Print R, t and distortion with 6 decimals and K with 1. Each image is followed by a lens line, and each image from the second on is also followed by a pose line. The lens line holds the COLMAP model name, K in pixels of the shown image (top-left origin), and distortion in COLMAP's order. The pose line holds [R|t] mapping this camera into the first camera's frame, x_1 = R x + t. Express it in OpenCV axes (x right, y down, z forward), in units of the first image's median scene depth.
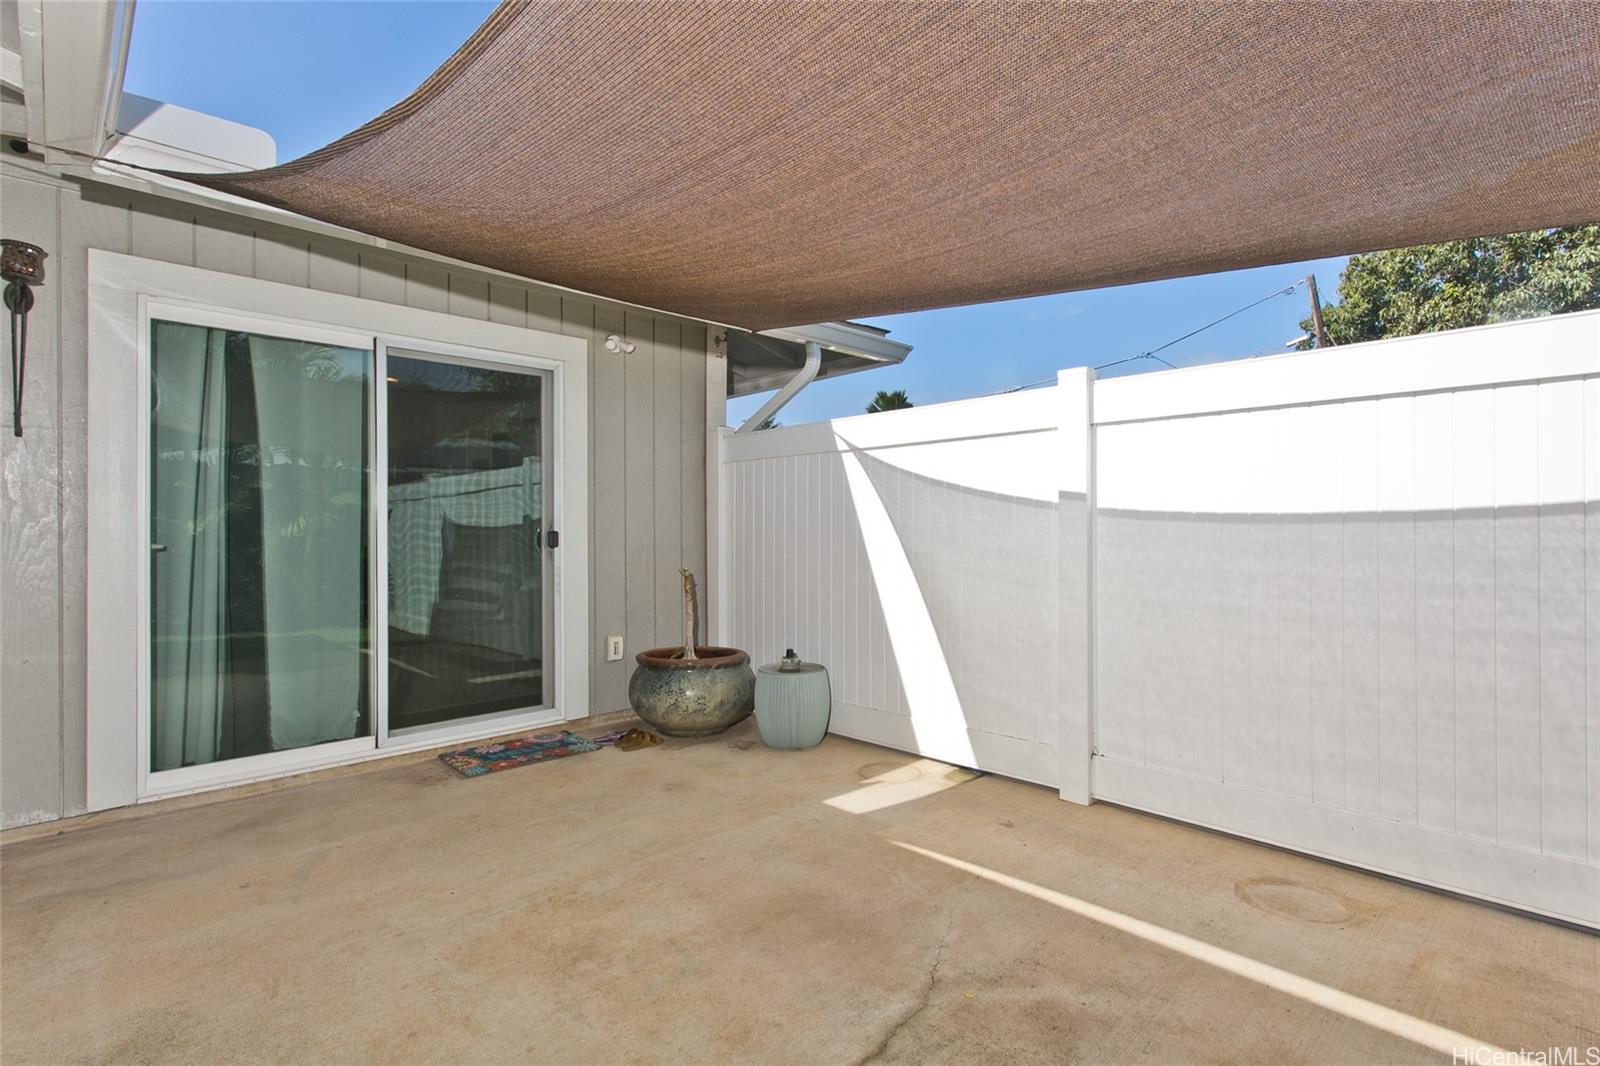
lens RADIAL K [[781.1, 0, 800.0], [0, 781.1, 533.0], [0, 0, 1]] dist [-0.042478, 0.000659]
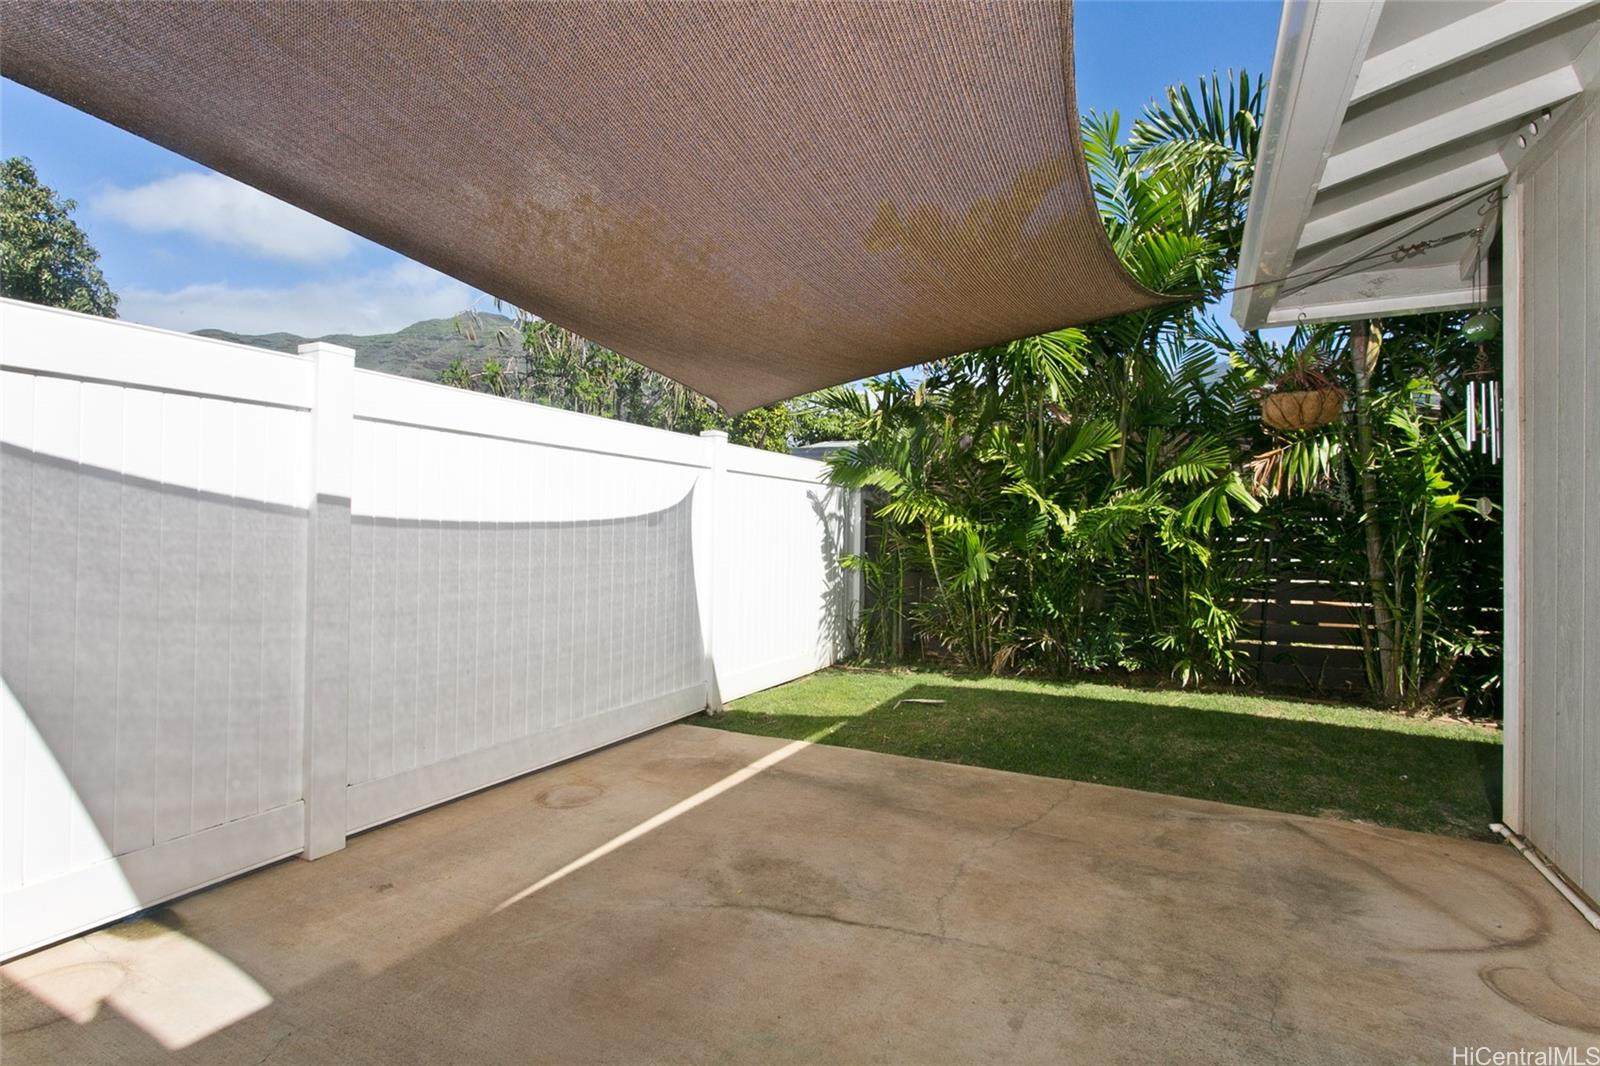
lens RADIAL K [[781.1, 0, 800.0], [0, 781.1, 533.0], [0, 0, 1]] dist [-0.042478, 0.000659]
pose [[-0.331466, -0.013999, 0.943363, -0.835885], [0.008099, 0.999811, 0.017683, -0.029721], [-0.943432, 0.013502, -0.331290, 1.050278]]
